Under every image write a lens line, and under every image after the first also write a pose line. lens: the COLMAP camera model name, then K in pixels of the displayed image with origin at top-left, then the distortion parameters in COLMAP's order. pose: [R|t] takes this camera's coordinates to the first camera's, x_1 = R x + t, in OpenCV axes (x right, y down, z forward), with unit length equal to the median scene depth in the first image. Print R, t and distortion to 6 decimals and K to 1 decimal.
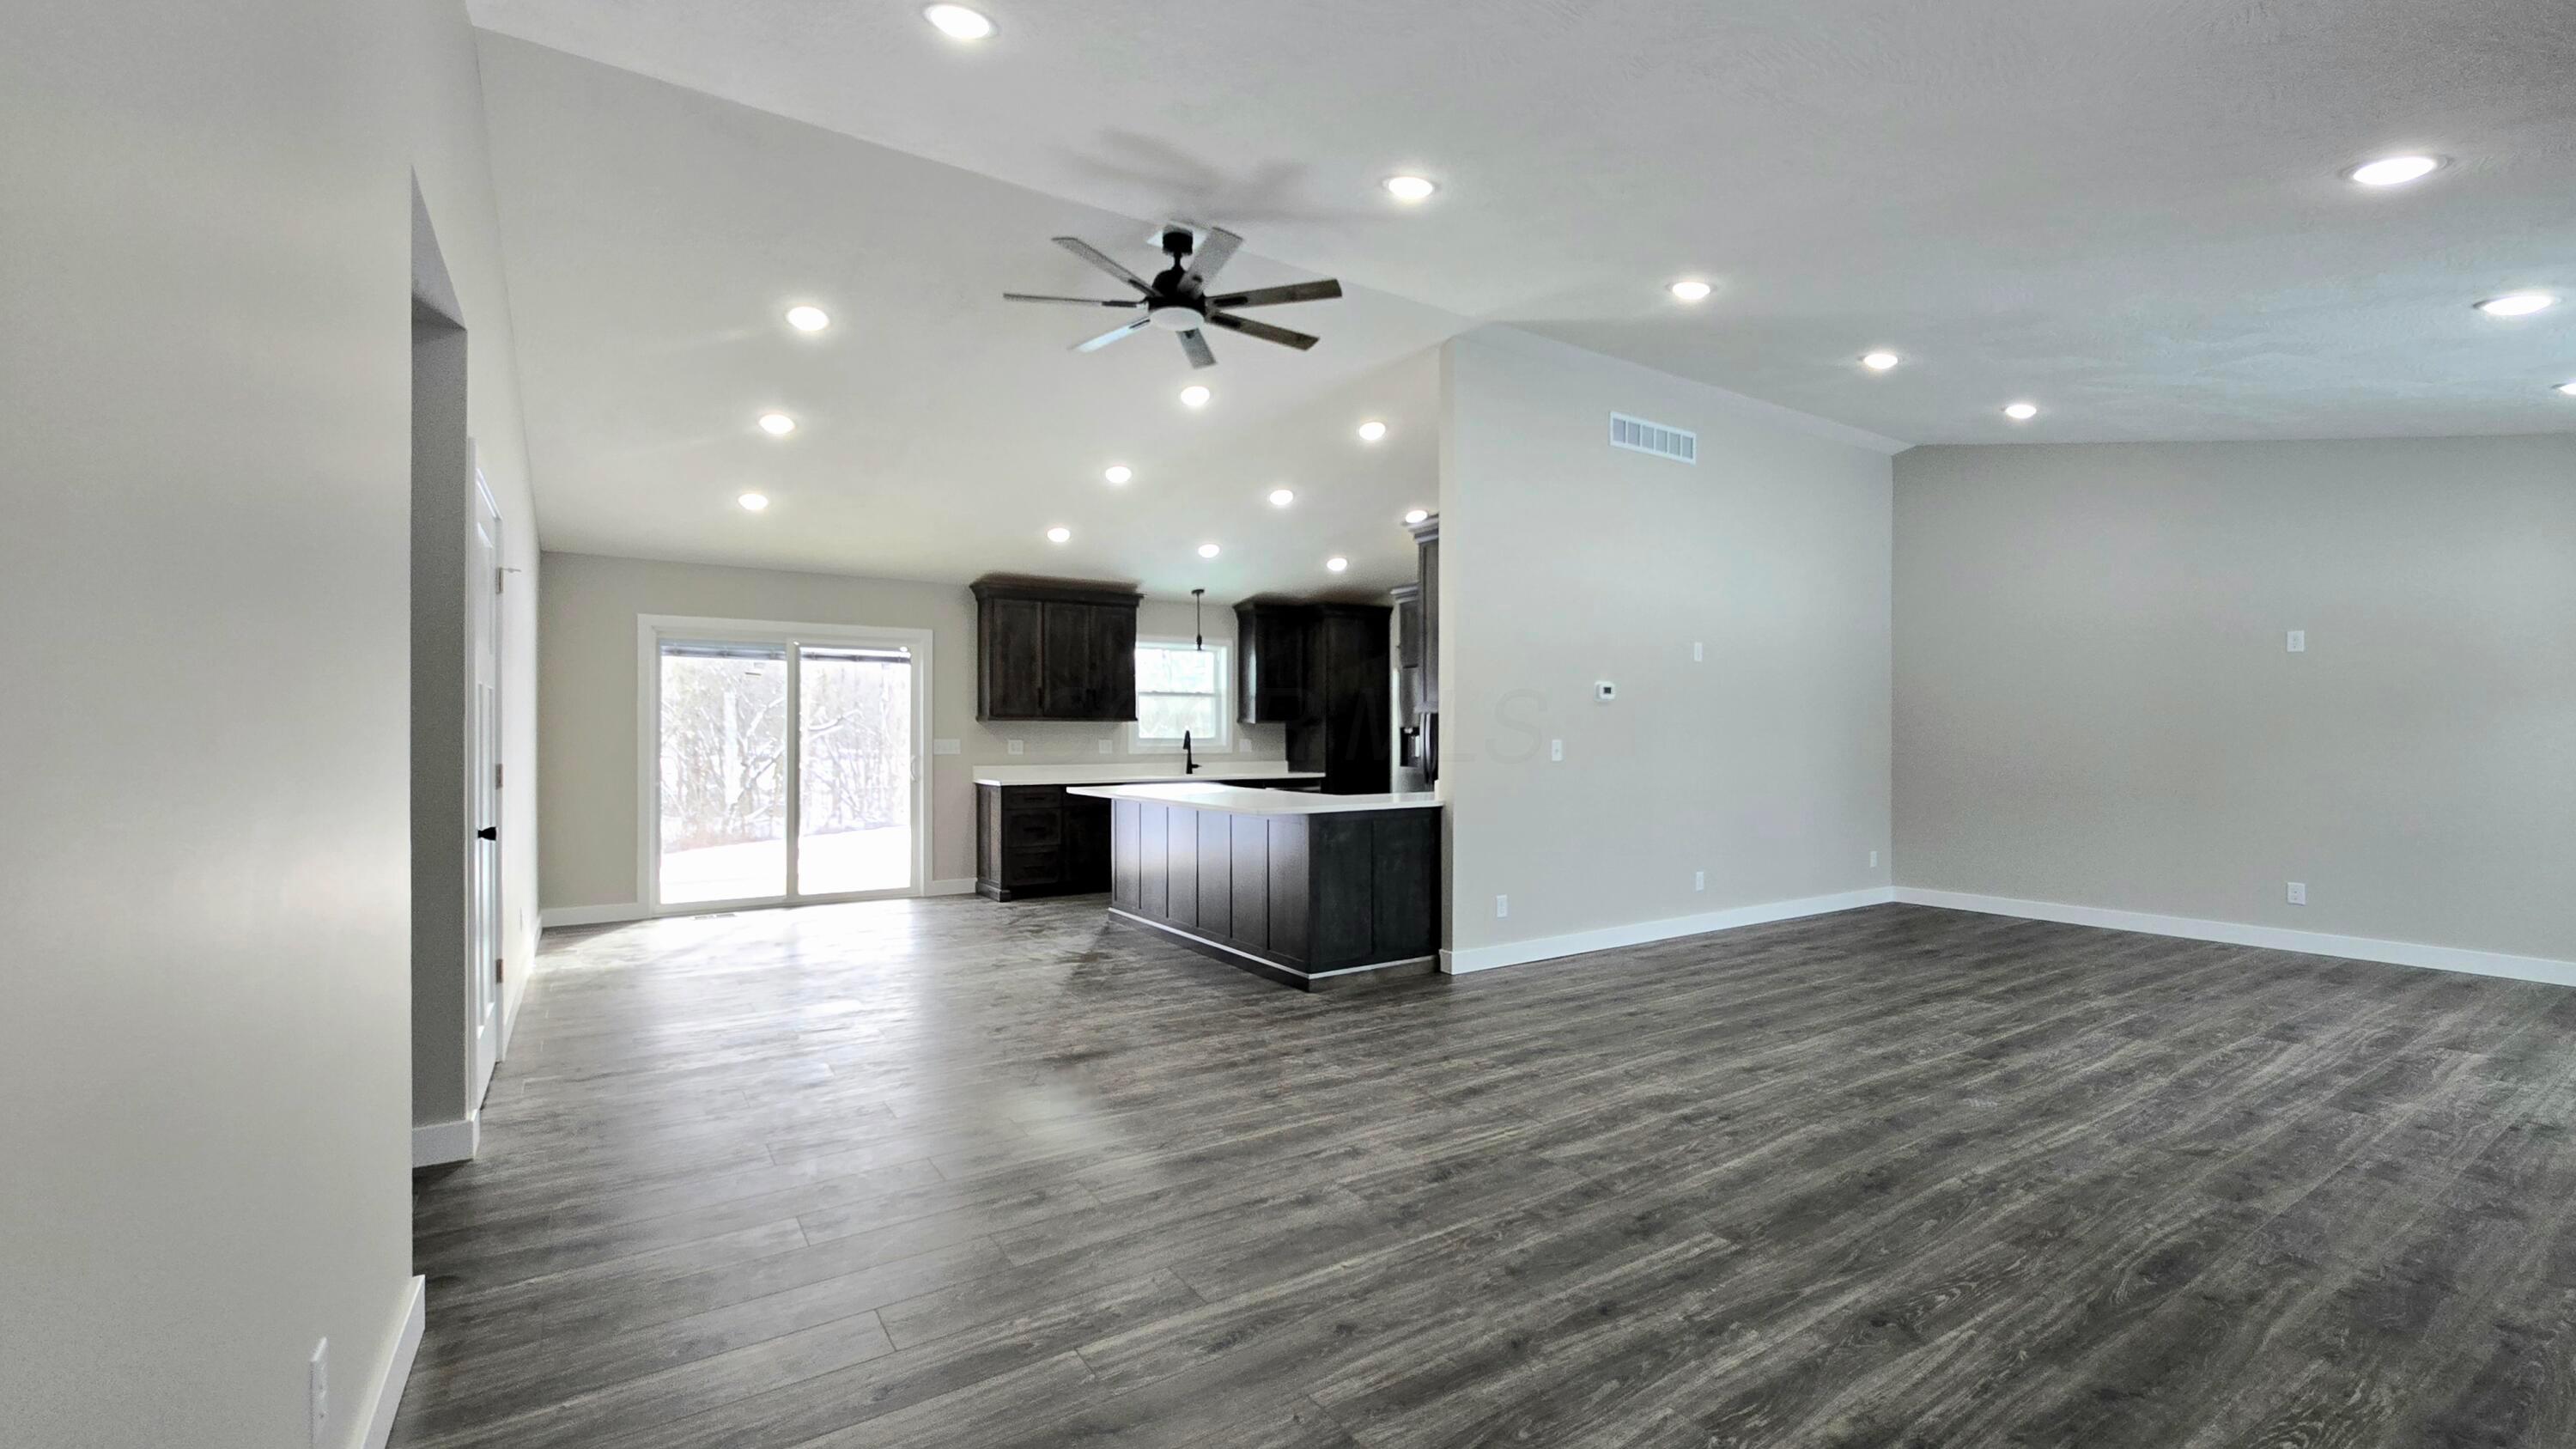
lens RADIAL K [[1059.1, 0, 1298.5], [0, 1059.1, 732.2], [0, 0, 1]] dist [-0.001755, -0.000041]
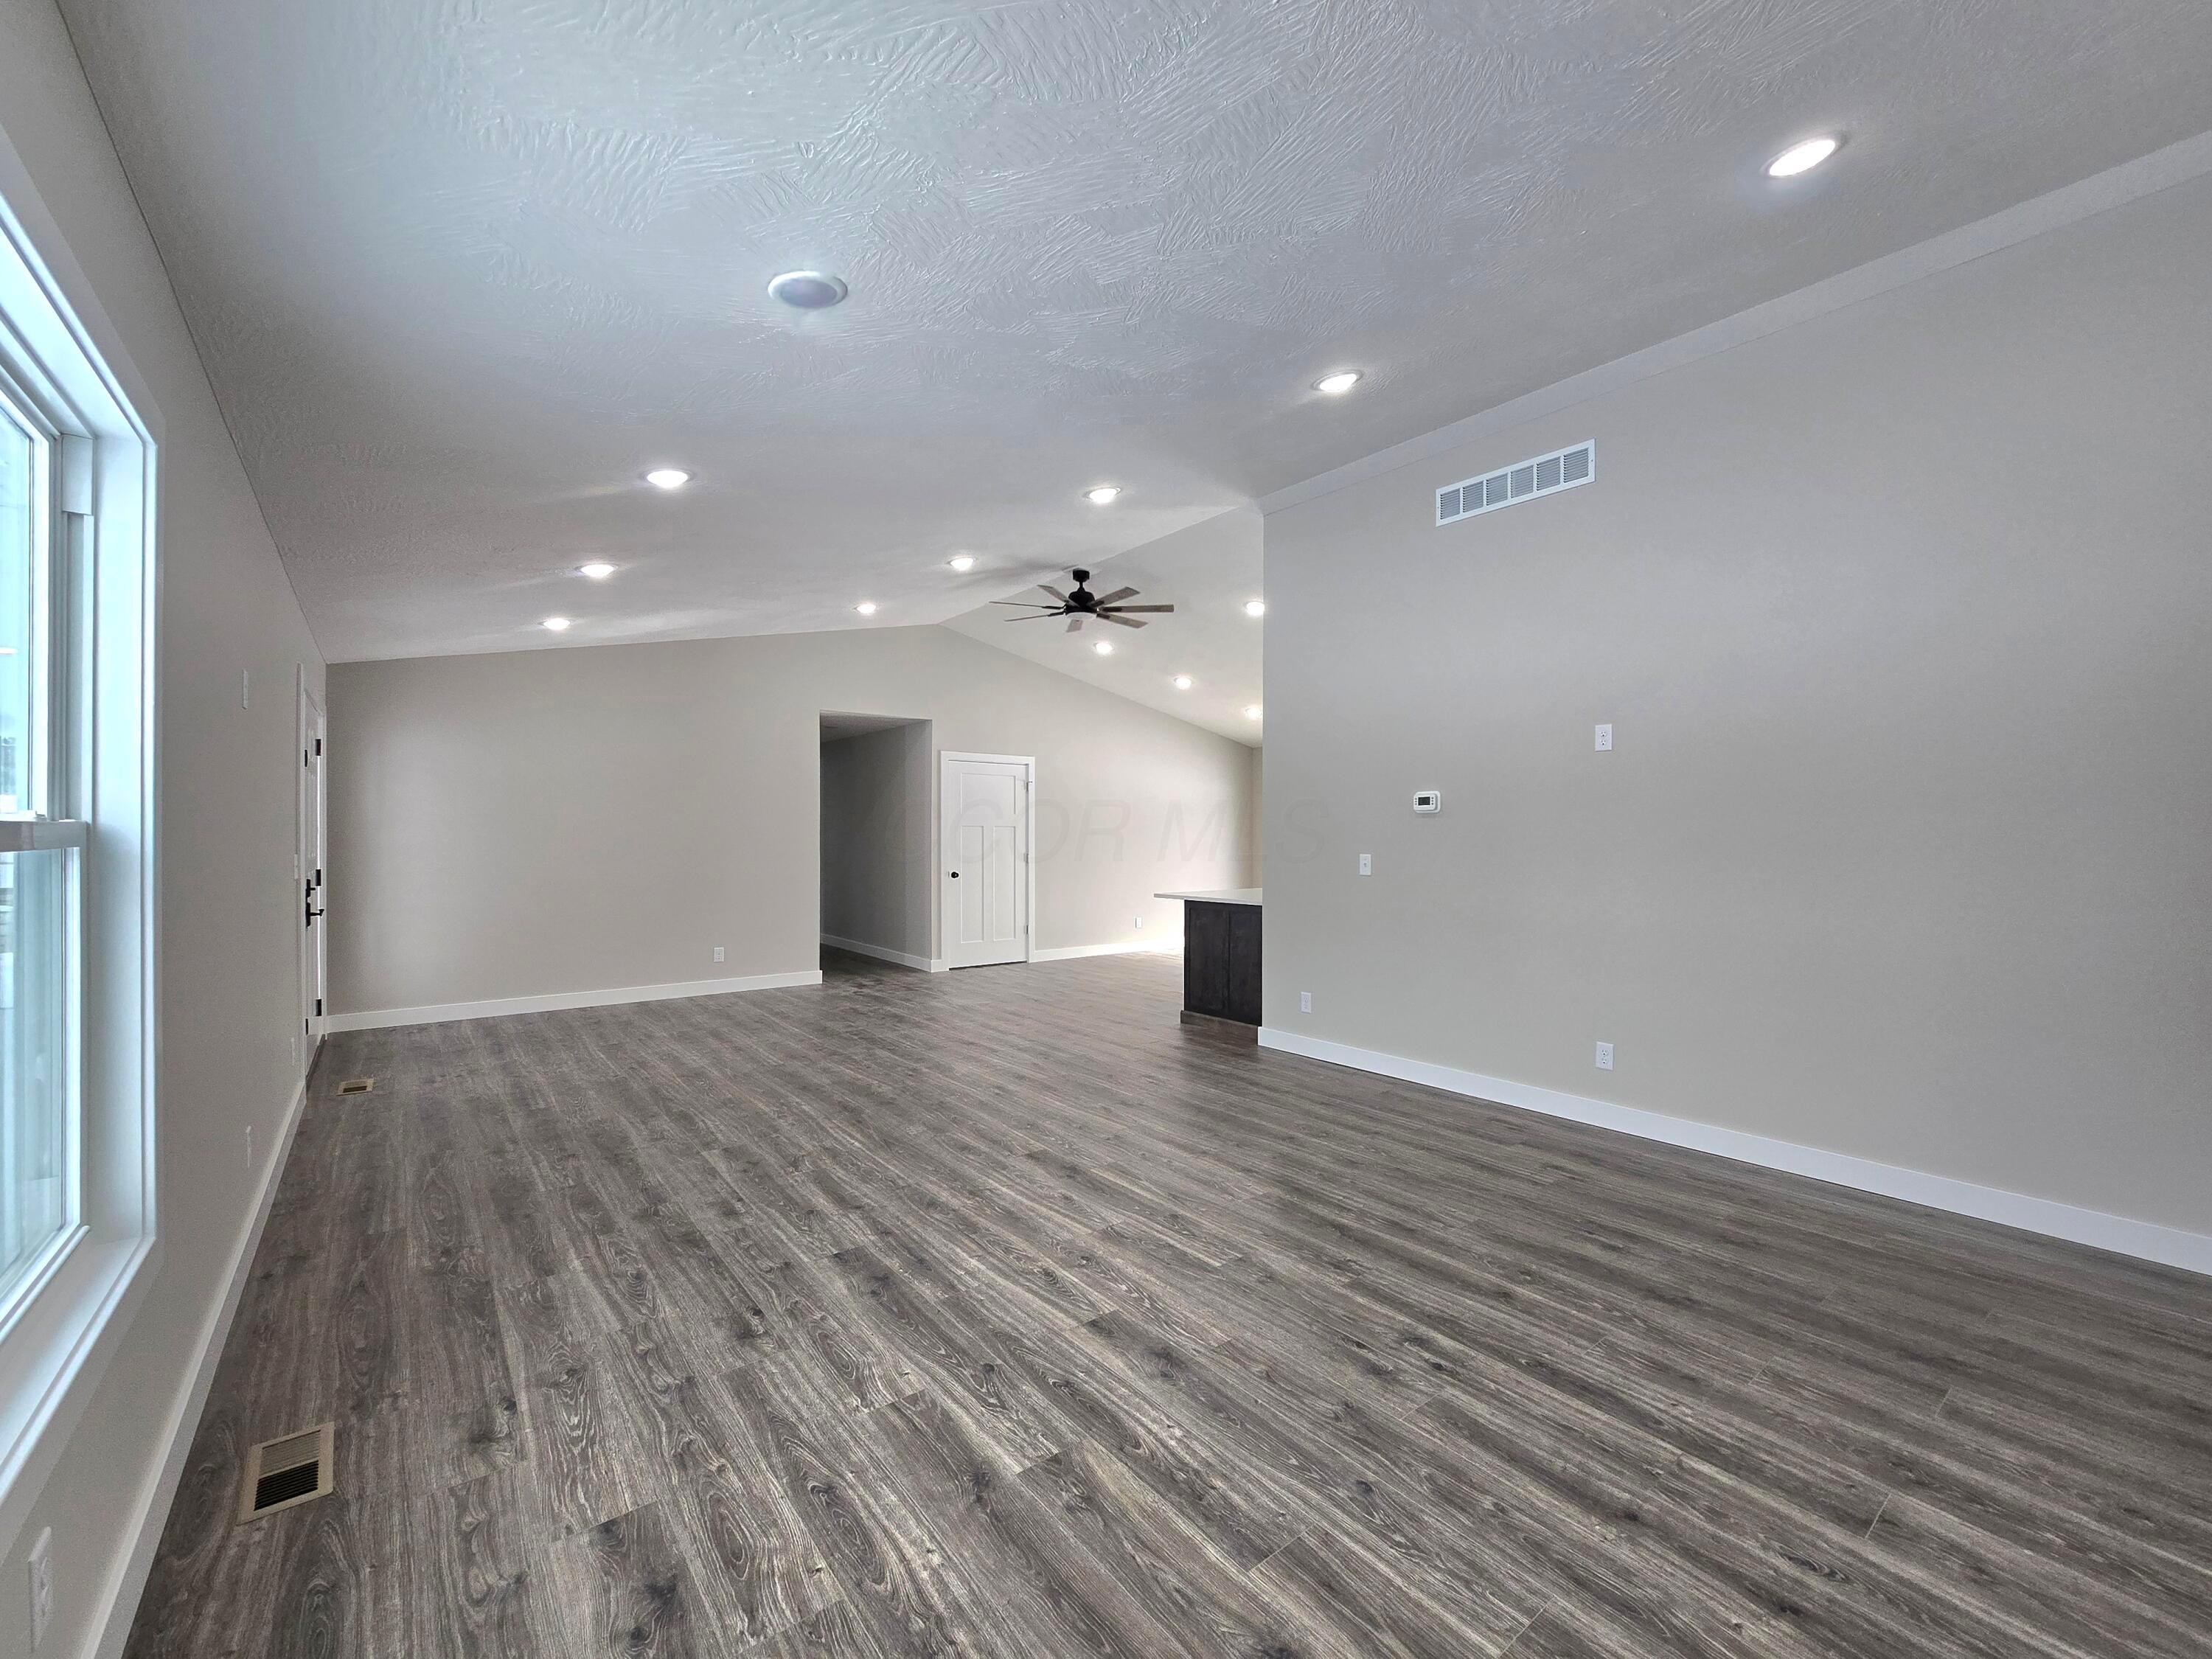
lens RADIAL K [[906.8, 0, 1119.8], [0, 906.8, 832.7], [0, 0, 1]] dist [-0.002960, -0.000062]
pose [[0.090102, -0.002271, -0.995930, 1.749194], [0.000769, 0.999997, -0.002211, -0.017572], [0.995932, -0.000567, 0.090104, 1.122103]]
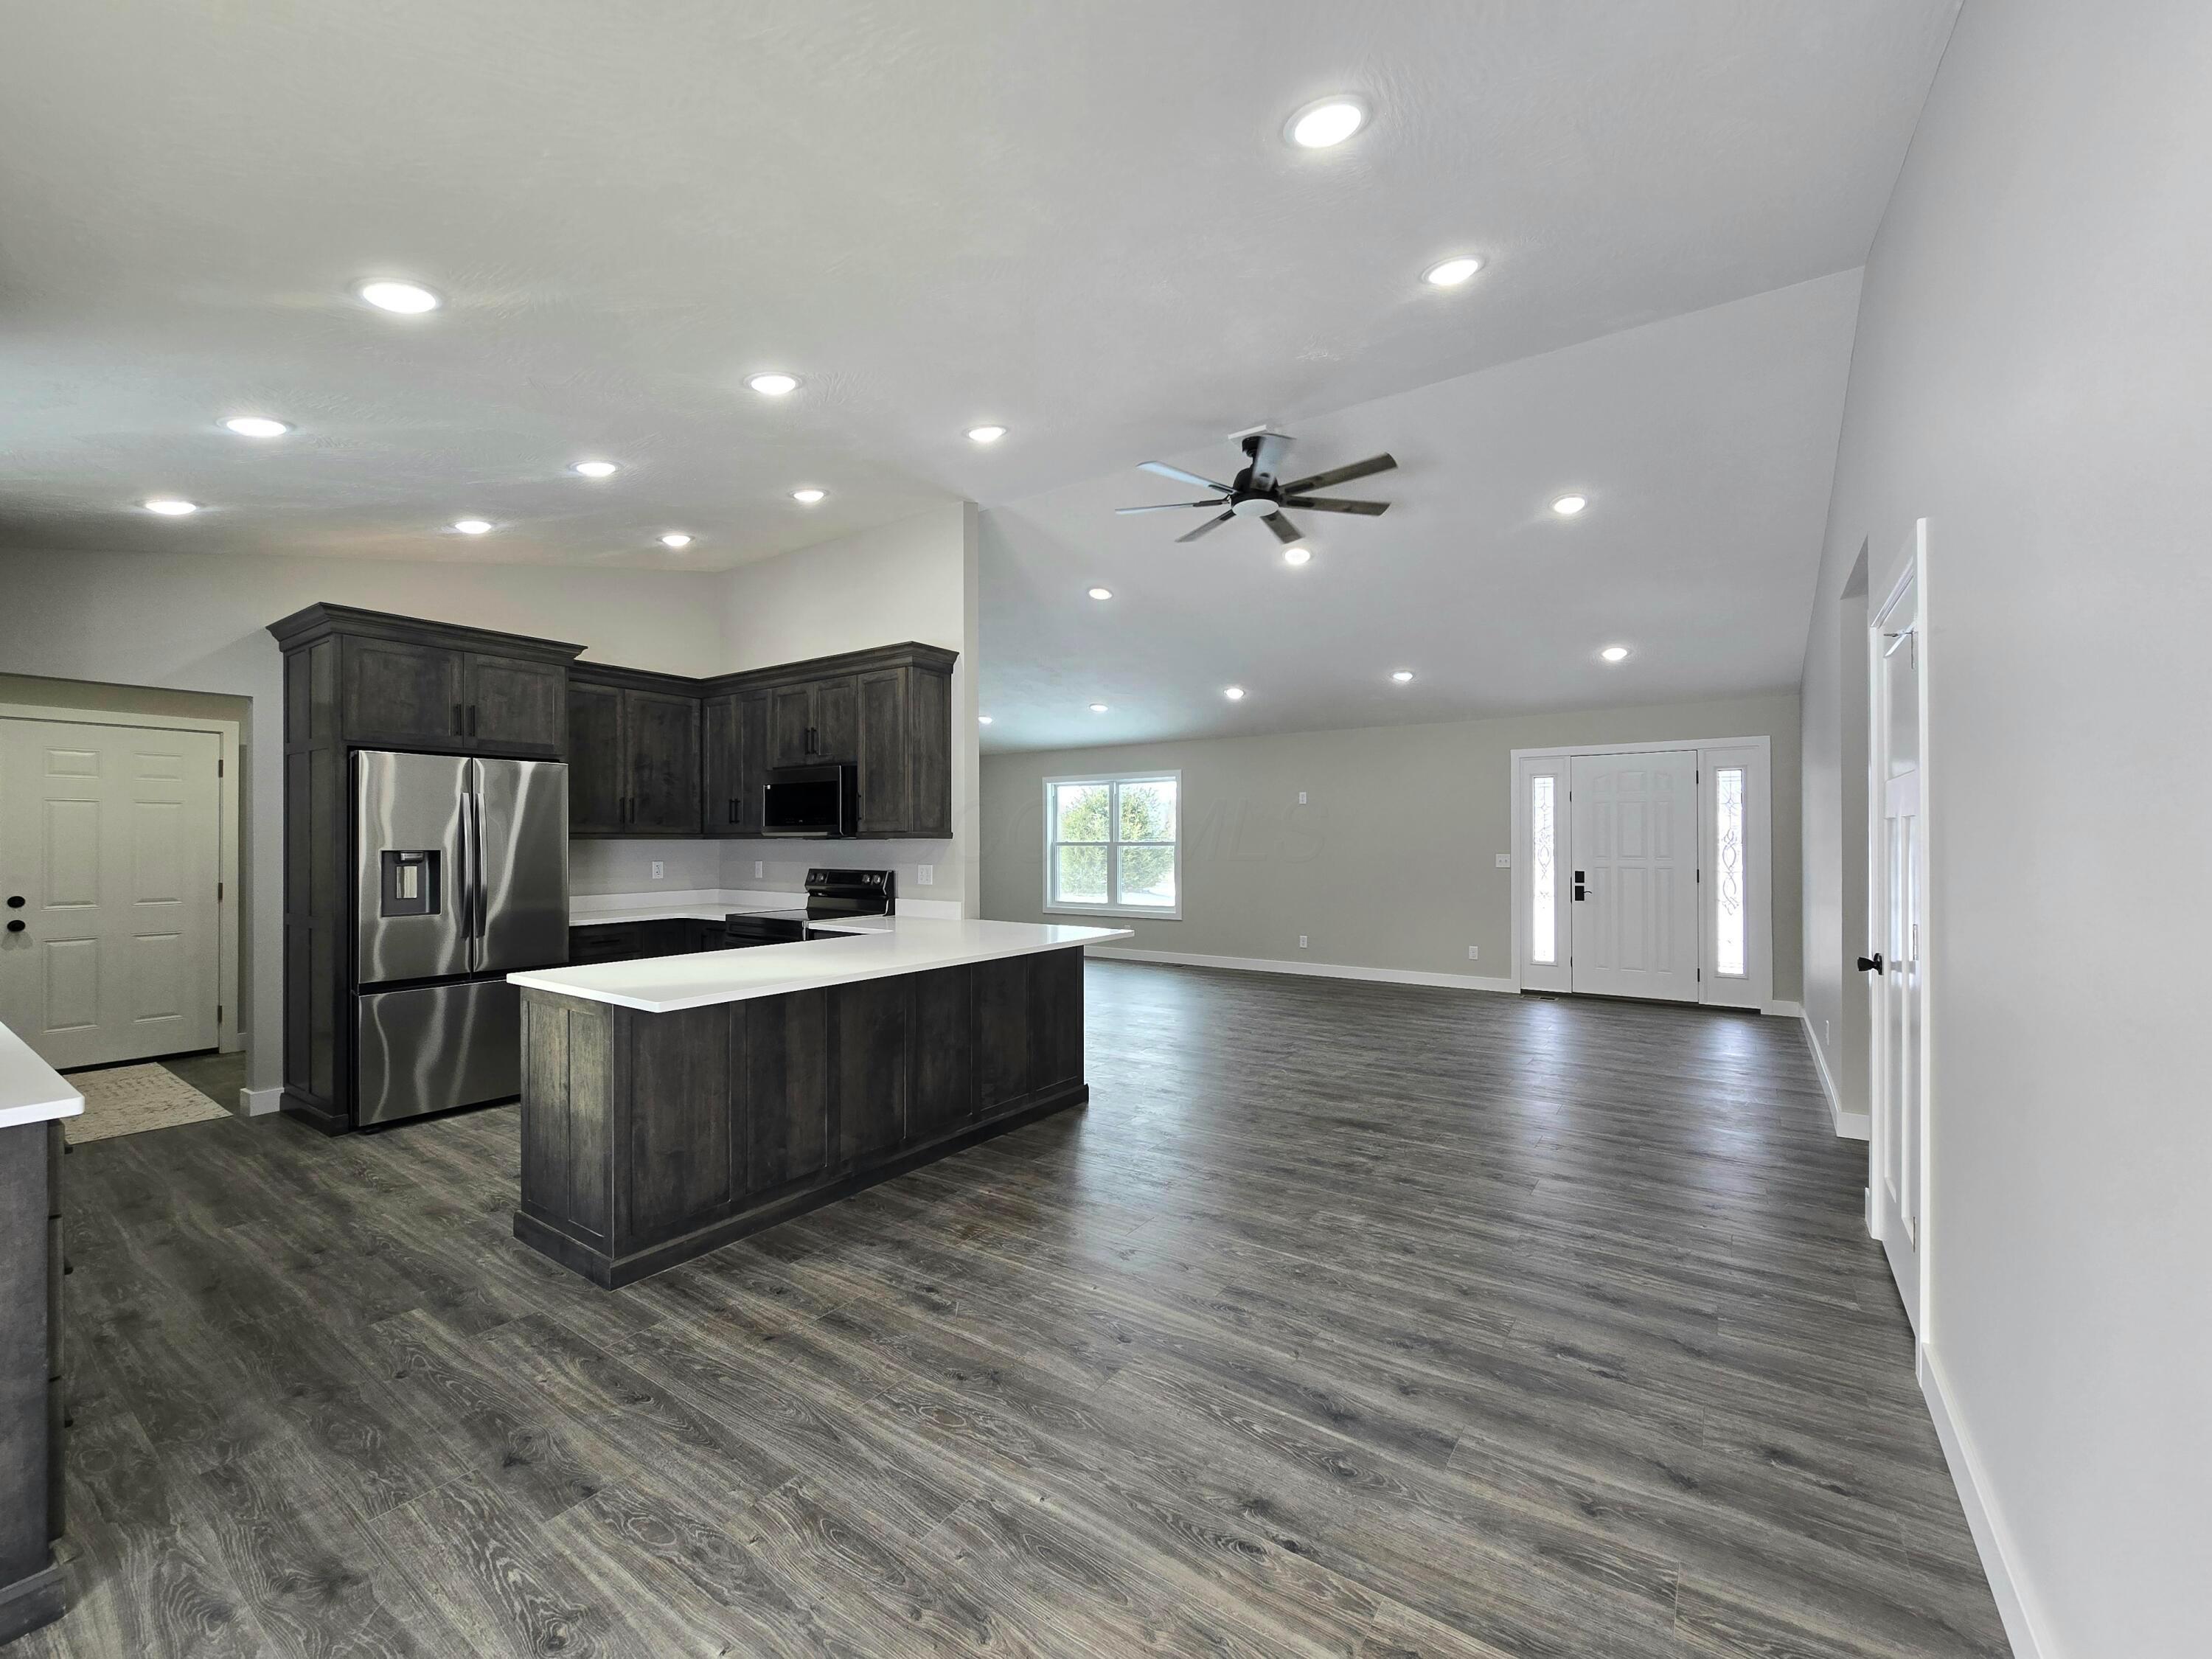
lens RADIAL K [[904.9, 0, 1119.4], [0, 904.9, 836.4], [0, 0, 1]] dist [-0.004237, 0.000101]
pose [[-0.379013, 0.006347, 0.925369, -1.198044], [0.000748, 0.999978, -0.006552, -0.021799], [-0.925391, -0.001792, -0.379010, 1.852239]]
